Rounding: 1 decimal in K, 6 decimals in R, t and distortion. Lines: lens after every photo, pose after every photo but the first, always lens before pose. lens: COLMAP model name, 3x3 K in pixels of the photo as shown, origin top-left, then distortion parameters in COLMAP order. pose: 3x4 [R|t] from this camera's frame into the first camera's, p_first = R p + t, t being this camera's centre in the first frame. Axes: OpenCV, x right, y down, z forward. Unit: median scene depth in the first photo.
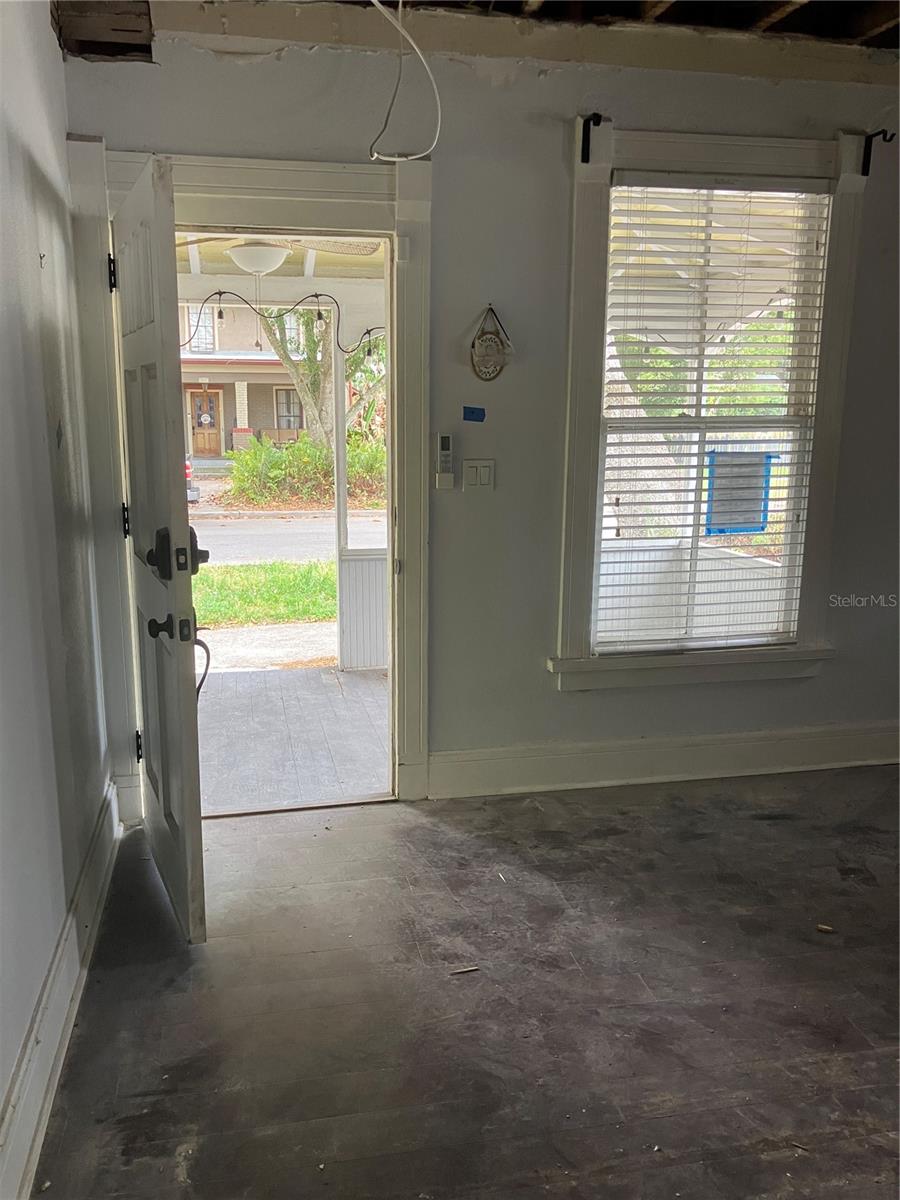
lens RADIAL K [[975.0, 0, 449.0], [0, 975.0, 599.3], [0, 0, 1]] dist [0.014325, -0.016874]
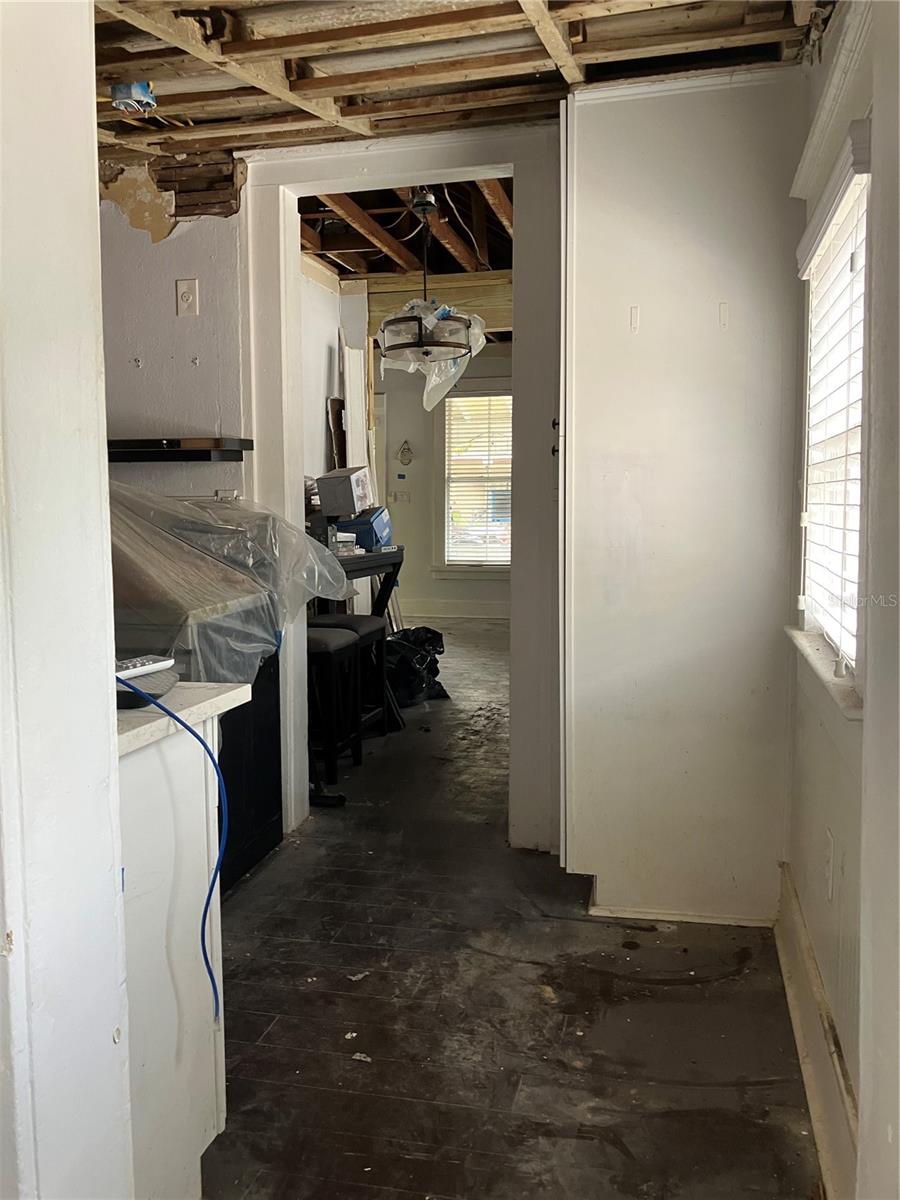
lens RADIAL K [[975.0, 0, 447.7], [0, 975.0, 597.8], [0, 0, 1]] dist [0.014325, -0.016874]
pose [[0.900701, 0.030332, -0.433379, 0.653662], [-0.080023, 0.992074, -0.096878, 0.201481], [0.427005, 0.121938, 0.895990, -0.688244]]
